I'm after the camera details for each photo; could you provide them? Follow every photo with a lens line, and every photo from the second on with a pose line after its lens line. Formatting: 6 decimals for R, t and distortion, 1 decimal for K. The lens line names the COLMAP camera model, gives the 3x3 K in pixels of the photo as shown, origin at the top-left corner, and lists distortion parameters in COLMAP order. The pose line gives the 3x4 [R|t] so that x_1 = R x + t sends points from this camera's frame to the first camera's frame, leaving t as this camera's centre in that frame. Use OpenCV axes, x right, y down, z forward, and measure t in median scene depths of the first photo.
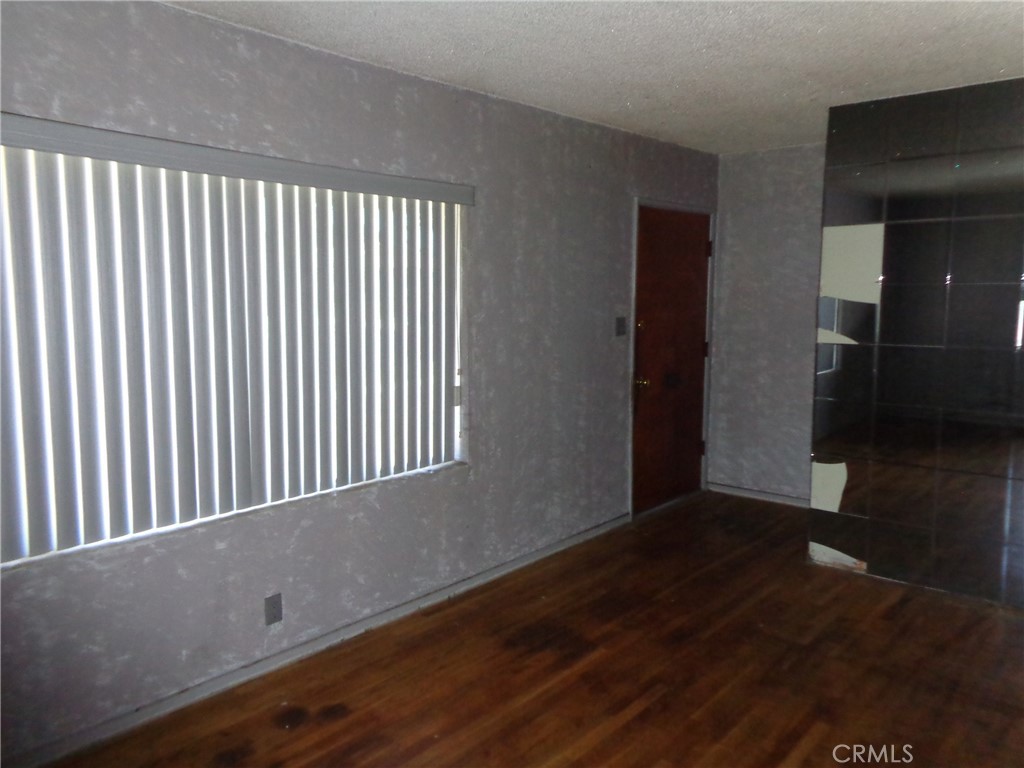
lens RADIAL K [[796.1, 0, 512.1], [0, 796.1, 371.9], [0, 0, 1]] dist [-0.005651, 0.001522]
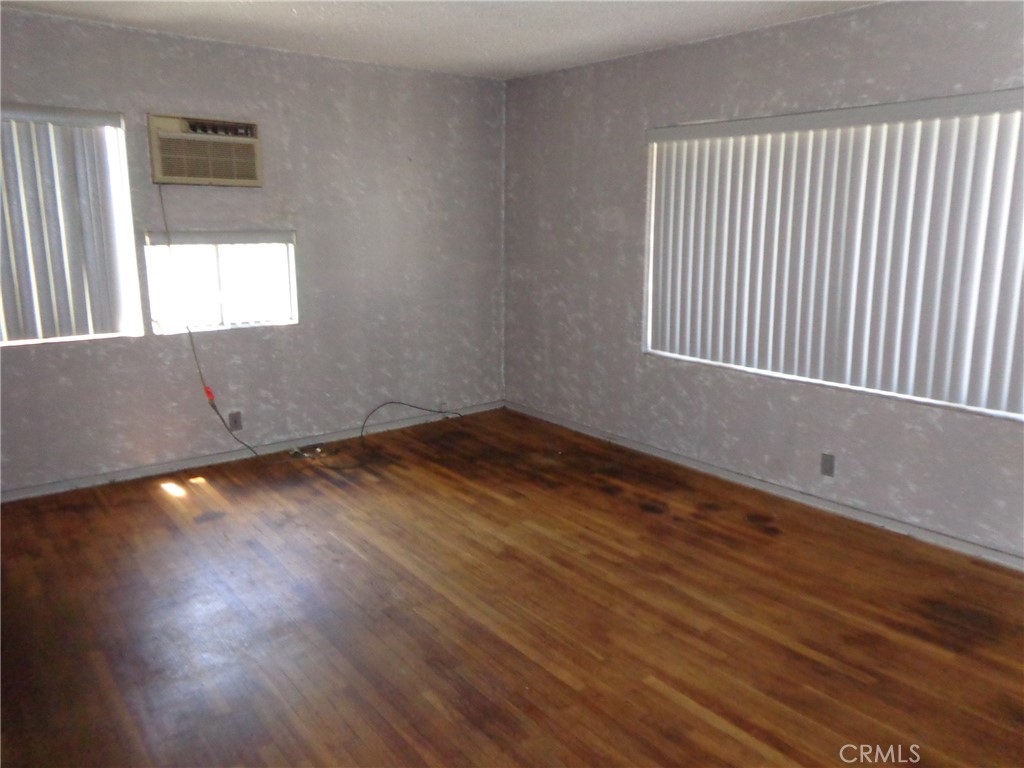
lens RADIAL K [[796.1, 0, 512.1], [0, 796.1, 371.9], [0, 0, 1]] dist [-0.005651, 0.001522]
pose [[-0.227174, 0.186725, -0.955785, 1.044802], [-0.085853, 0.973785, 0.210647, -0.079963], [0.970062, 0.129910, -0.205188, 0.756832]]
